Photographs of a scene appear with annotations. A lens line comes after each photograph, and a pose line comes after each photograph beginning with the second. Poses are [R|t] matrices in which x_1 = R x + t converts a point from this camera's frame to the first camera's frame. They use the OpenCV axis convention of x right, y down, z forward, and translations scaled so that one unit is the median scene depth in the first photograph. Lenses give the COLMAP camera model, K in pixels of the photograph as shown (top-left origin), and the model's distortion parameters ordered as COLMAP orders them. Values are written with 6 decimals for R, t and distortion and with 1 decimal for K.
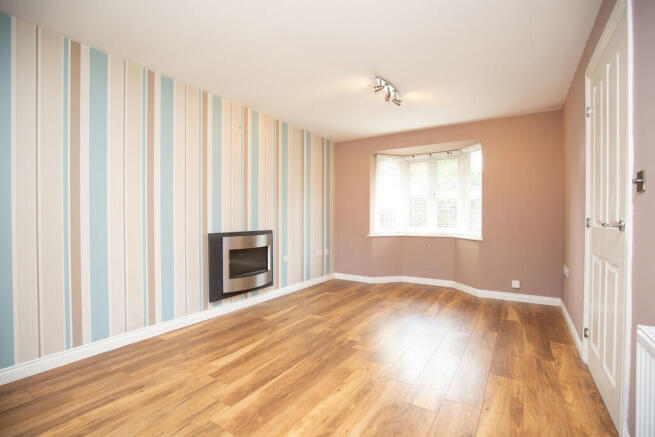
lens RADIAL K [[305.7, 0, 327.5], [0, 305.7, 218.5], [0, 0, 1]] dist [-0.027054, 0.000110]
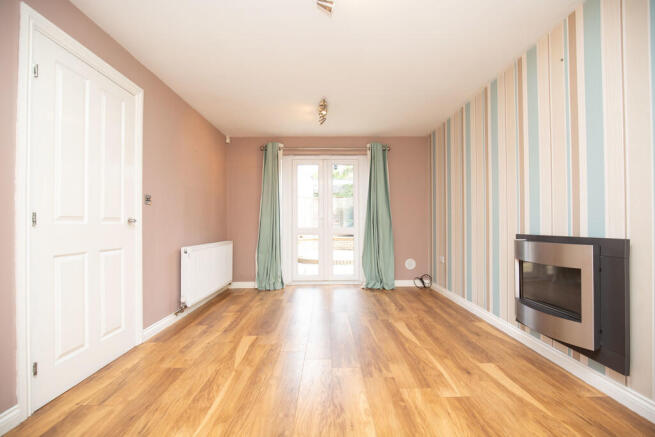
lens RADIAL K [[305.7, 0, 327.5], [0, 305.7, 218.5], [0, 0, 1]] dist [-0.027054, 0.000110]
pose [[-0.838415, -0.005928, -0.545001, 0.514361], [0.001776, 0.999906, -0.013609, 0.020559], [0.545030, -0.012378, -0.838325, 1.554367]]
